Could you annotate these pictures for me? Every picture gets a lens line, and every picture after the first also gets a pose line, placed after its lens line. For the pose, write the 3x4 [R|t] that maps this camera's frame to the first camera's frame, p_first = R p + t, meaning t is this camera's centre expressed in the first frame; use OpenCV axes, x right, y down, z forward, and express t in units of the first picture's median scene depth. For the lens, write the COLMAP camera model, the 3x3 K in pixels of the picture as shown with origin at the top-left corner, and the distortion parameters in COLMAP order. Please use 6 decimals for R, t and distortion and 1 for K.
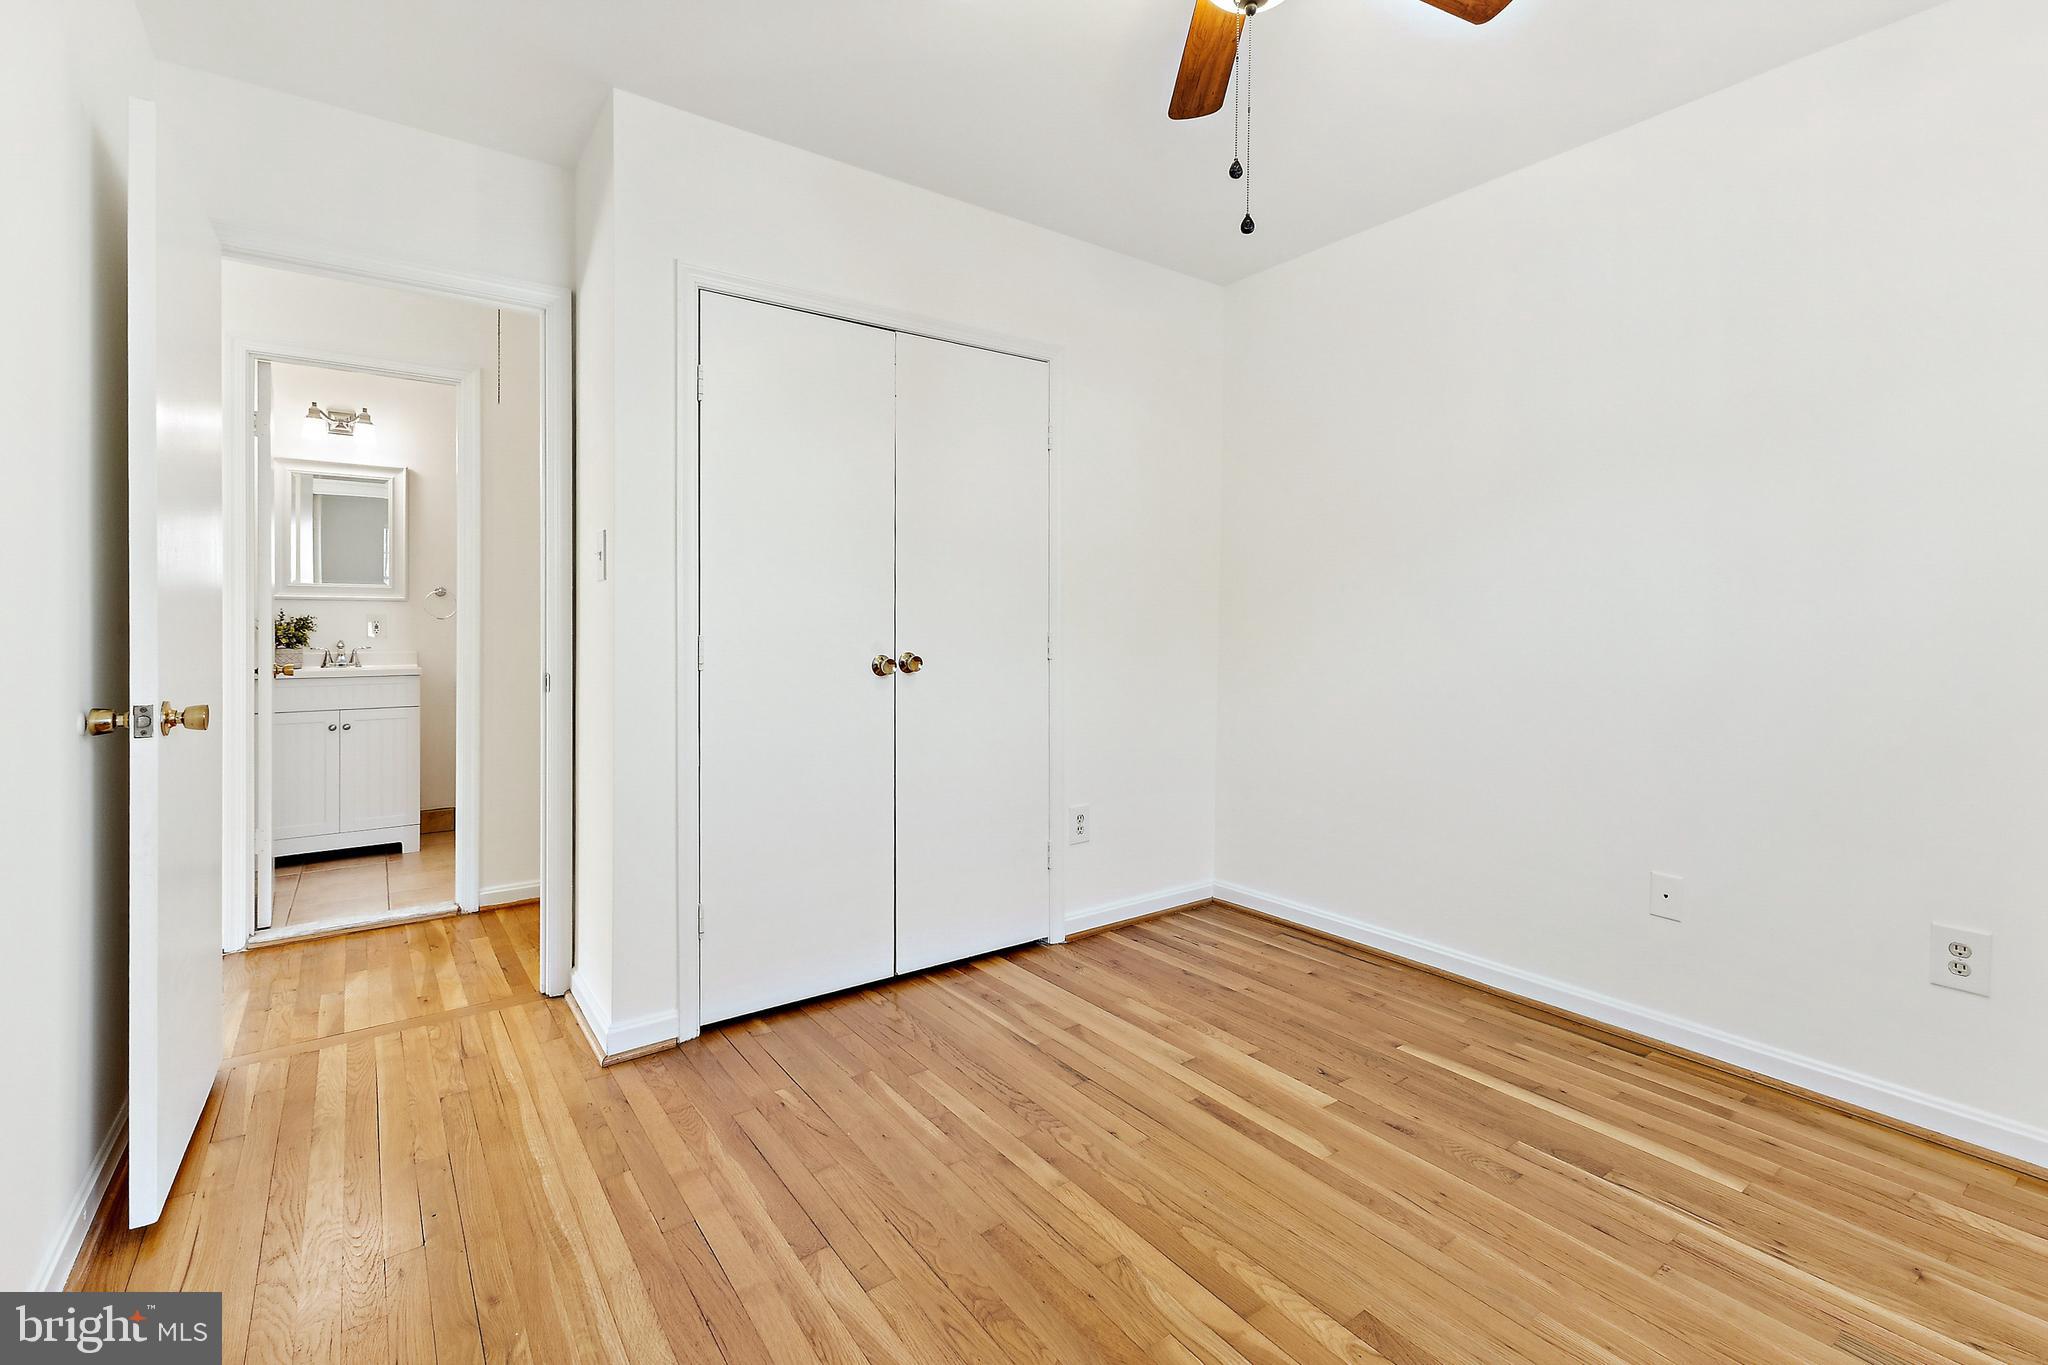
lens RADIAL K [[893.5, 0, 1024.0], [0, 893.5, 630.0], [0, 0, 1]] dist [0.008145, -0.000594]
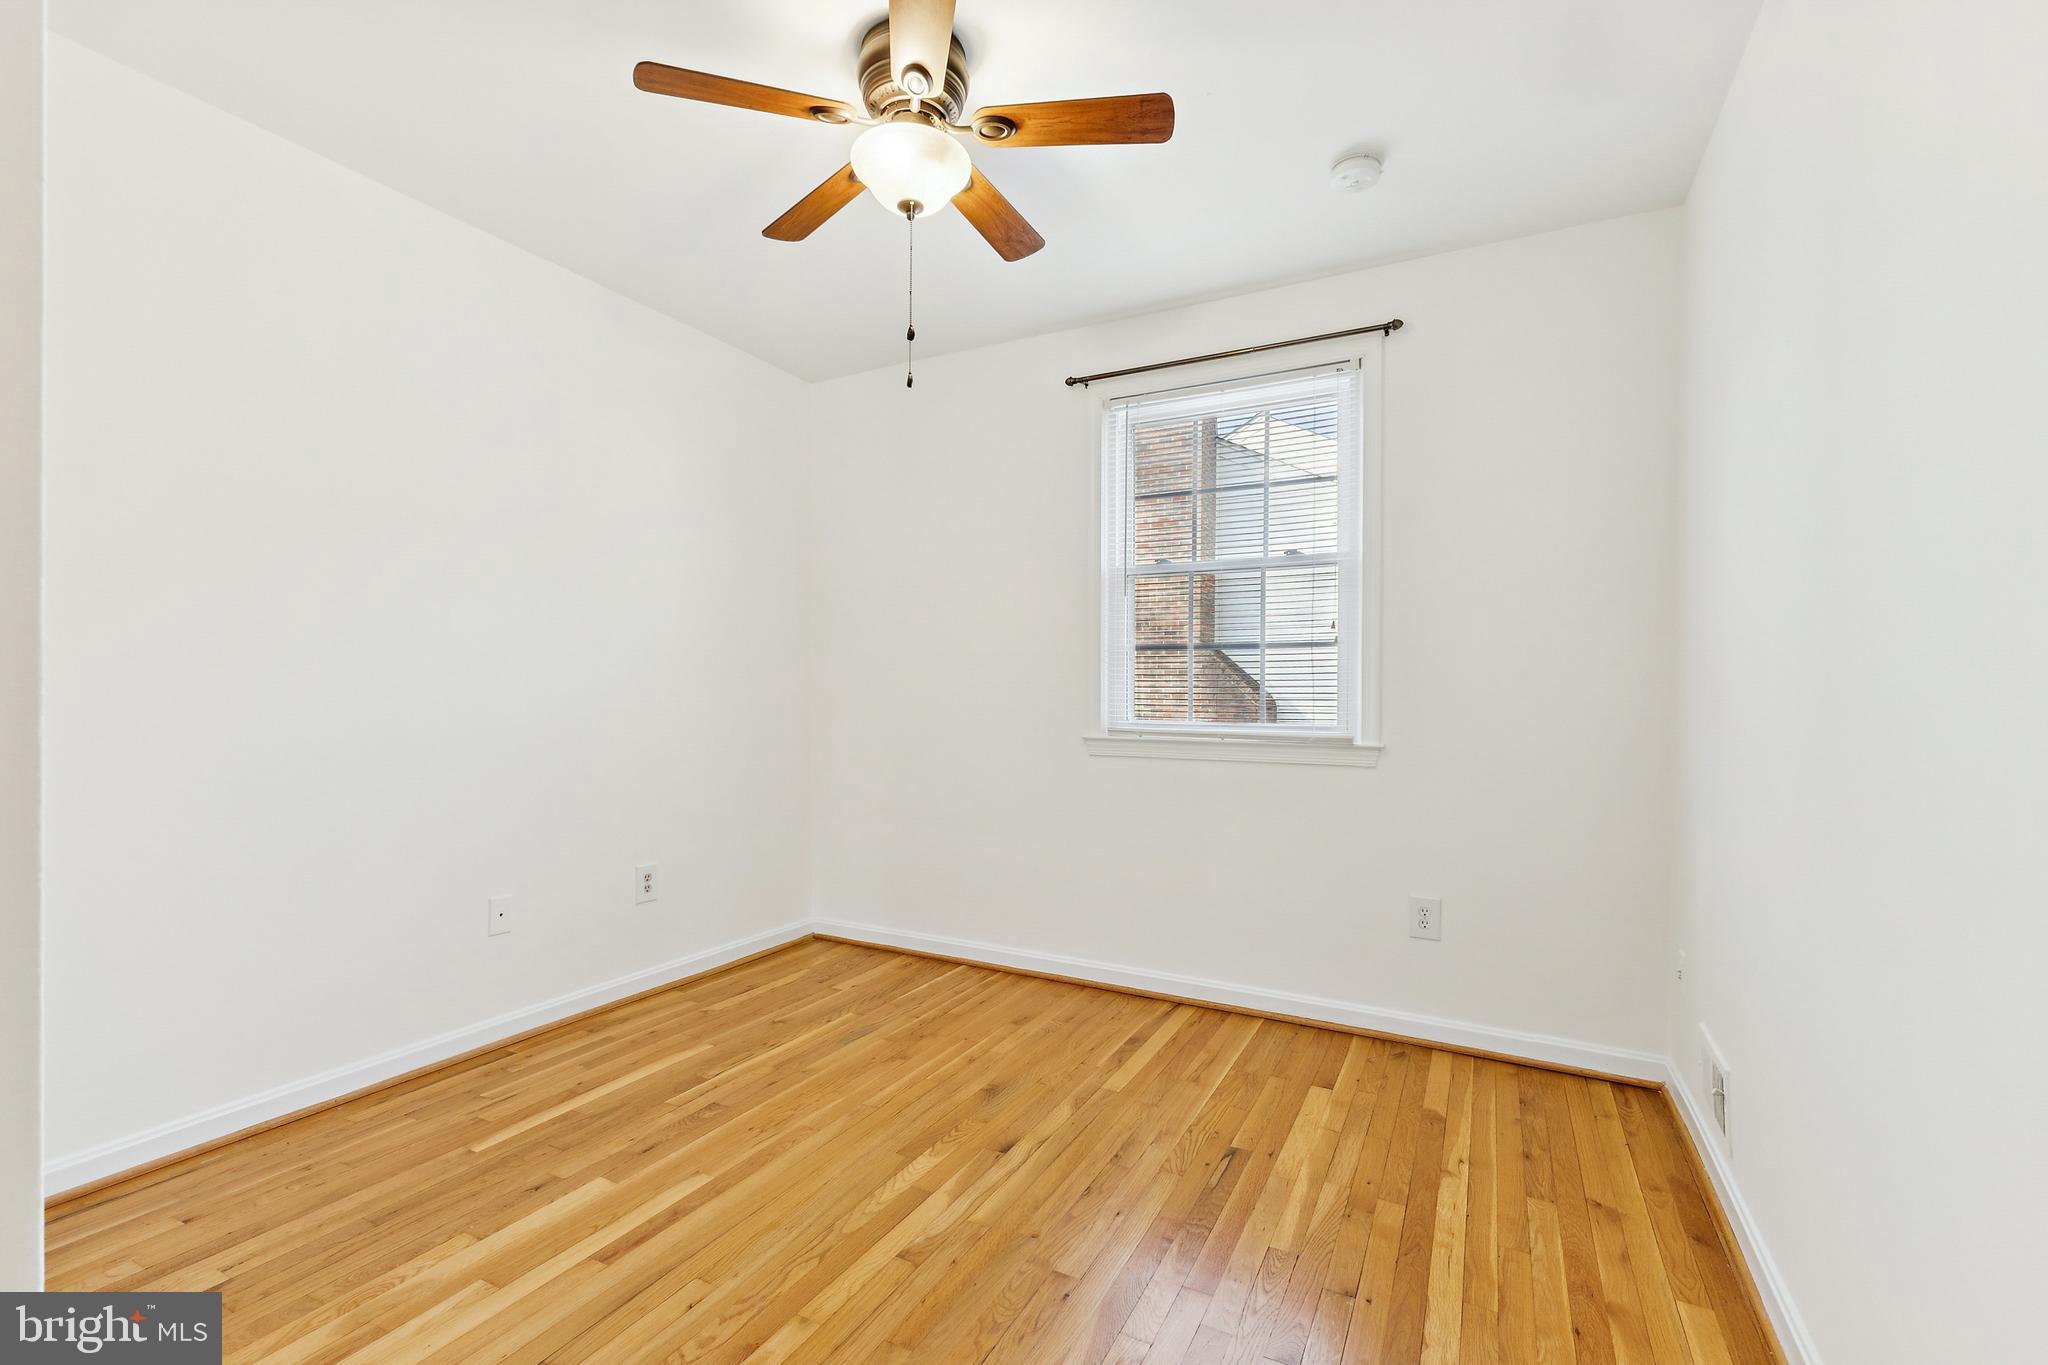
lens RADIAL K [[933.6, 0, 1012.4], [0, 933.6, 669.8], [0, 0, 1]] dist [0.004253, 0.000307]
pose [[-0.445863, 0.013701, 0.894996, -0.802095], [-0.006173, 0.999812, -0.018381, -0.006334], [-0.895080, -0.013720, -0.445695, 1.120638]]
